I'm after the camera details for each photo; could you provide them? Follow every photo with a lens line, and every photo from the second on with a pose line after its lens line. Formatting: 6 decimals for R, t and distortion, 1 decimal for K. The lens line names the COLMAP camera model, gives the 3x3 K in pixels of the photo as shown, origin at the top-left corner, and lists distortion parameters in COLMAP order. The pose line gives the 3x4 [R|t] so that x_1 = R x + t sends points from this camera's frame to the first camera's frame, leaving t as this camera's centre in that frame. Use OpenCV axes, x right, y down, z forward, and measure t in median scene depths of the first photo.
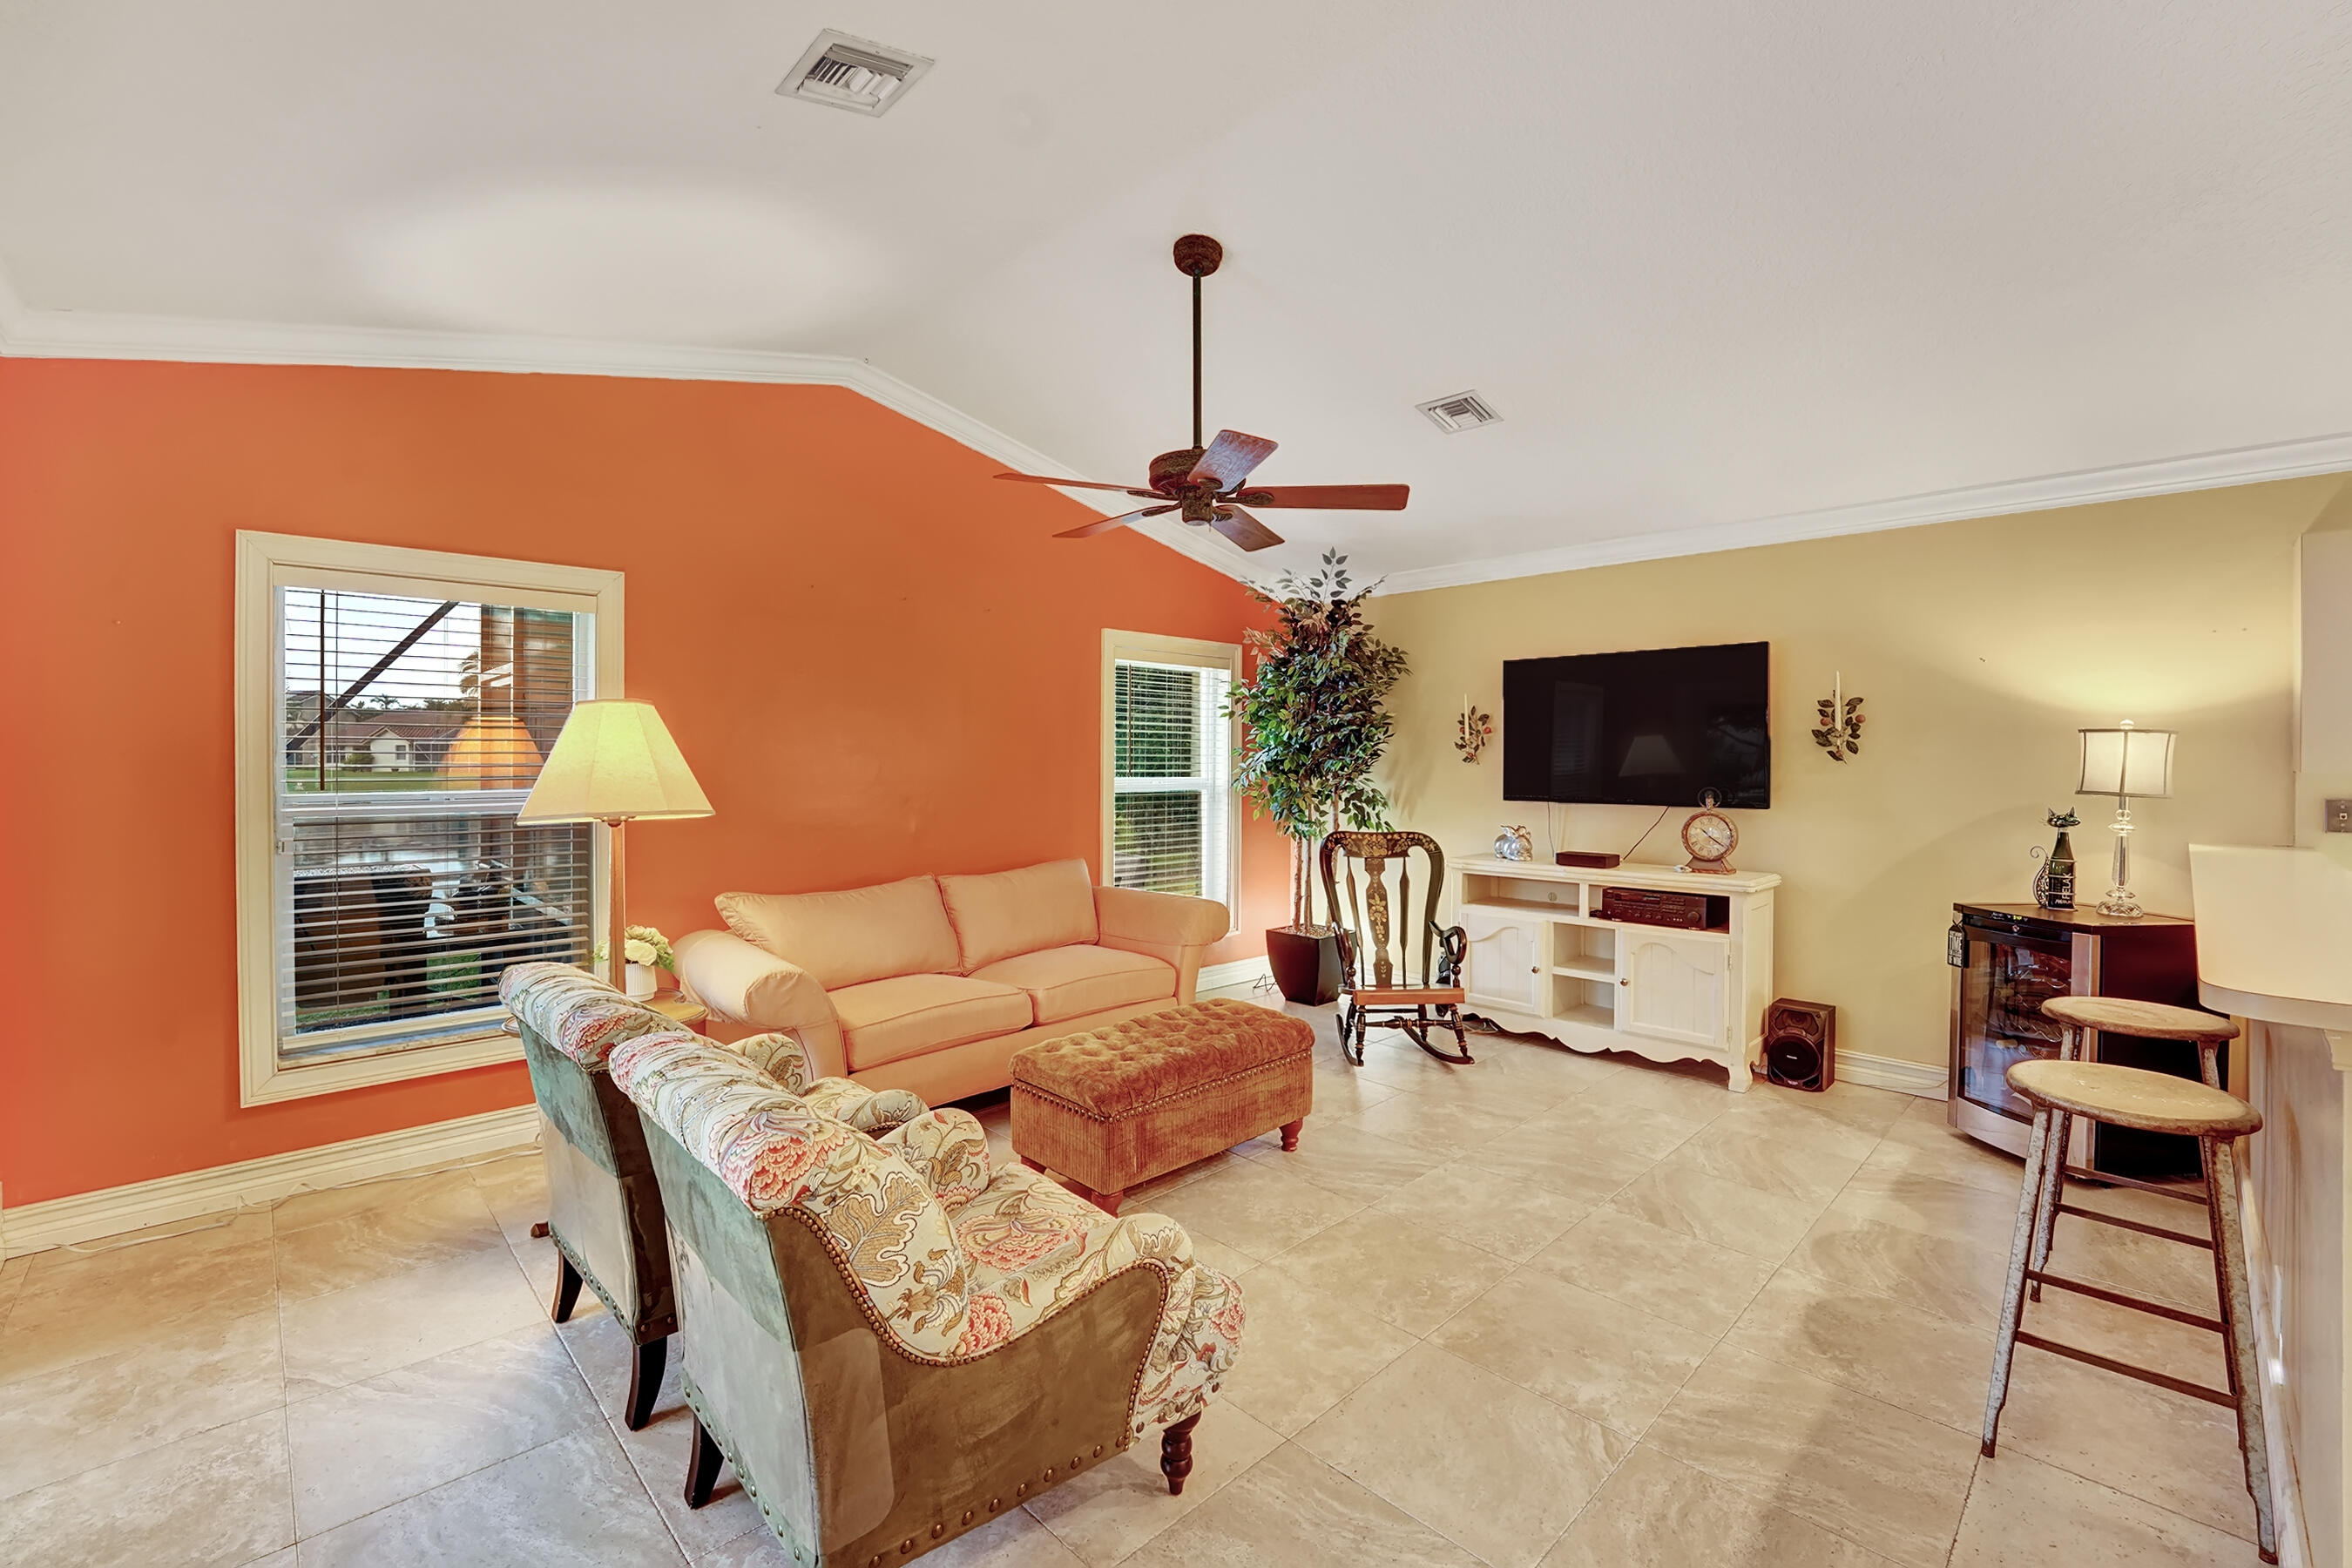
lens RADIAL K [[982.1, 0, 1157.0], [0, 982.1, 775.0], [0, 0, 1]] dist [-0.020888, 0.000686]
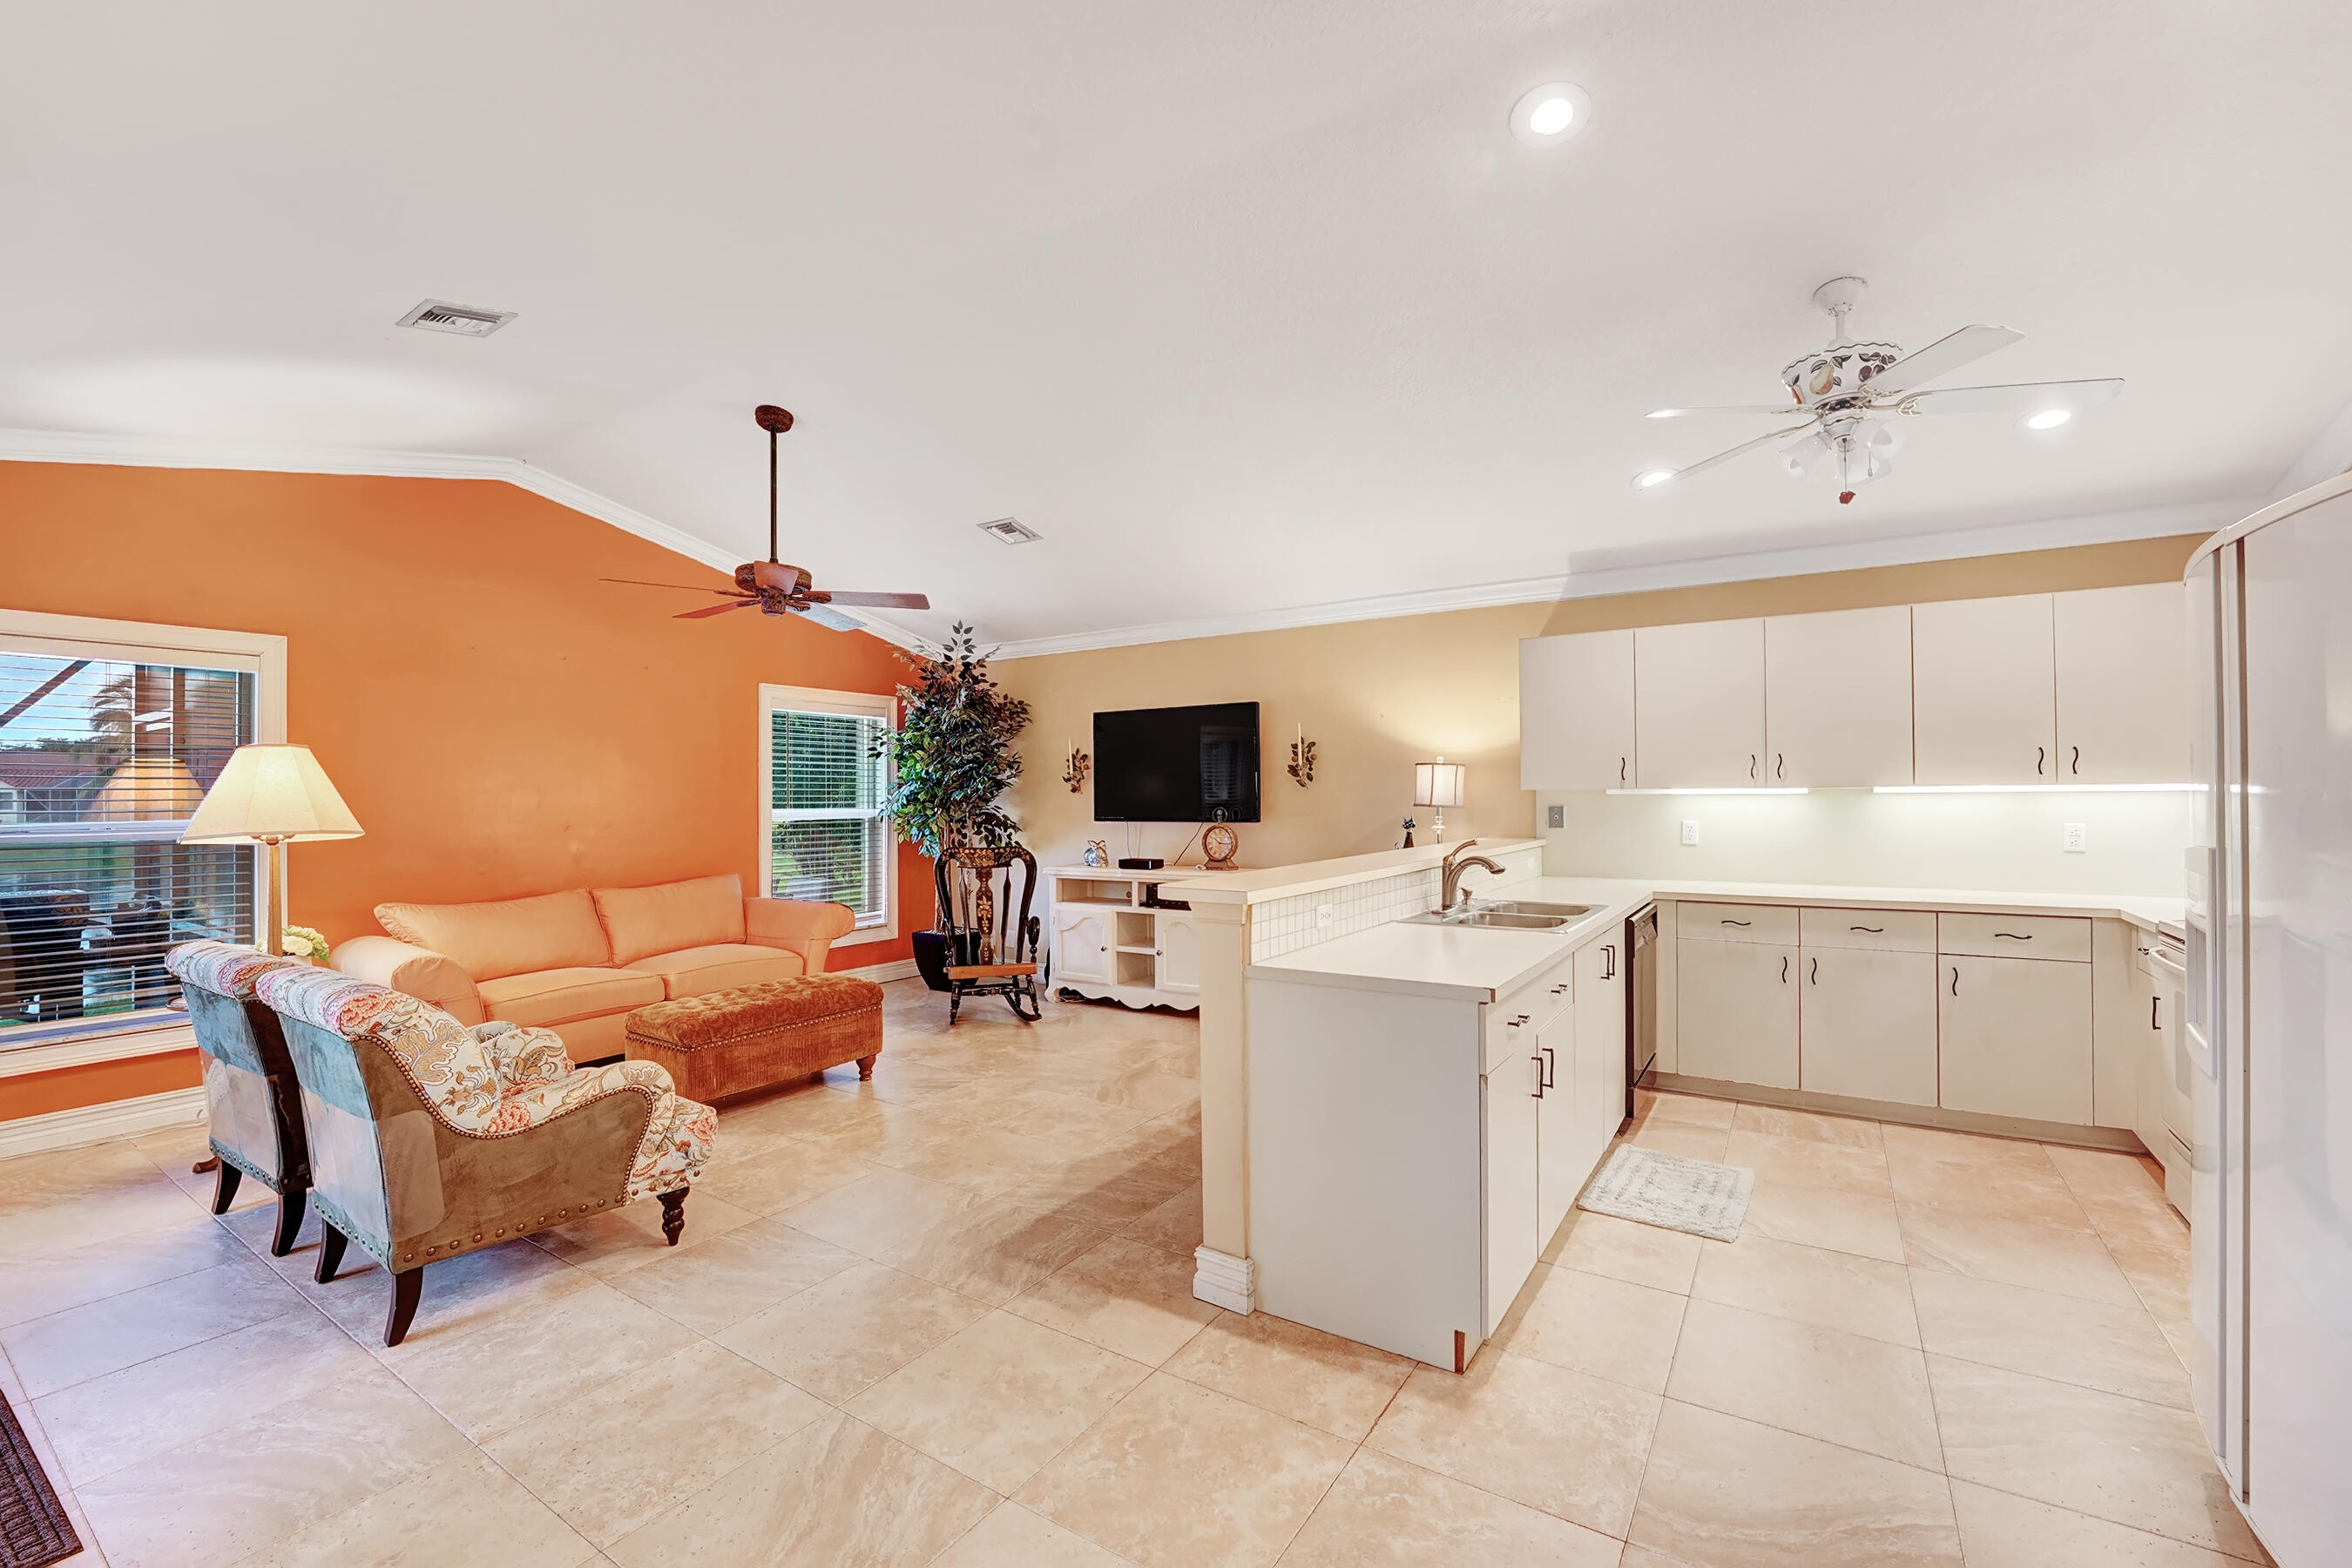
lens RADIAL K [[982.1, 0, 1188.5], [0, 982.1, 794.9], [0, 0, 1]] dist [-0.020888, 0.000686]
pose [[0.972547, -0.010542, 0.232467, 0.253052], [0.015166, 0.999721, -0.018112, 0.023882], [-0.232211, 0.021140, 0.972436, -0.401558]]
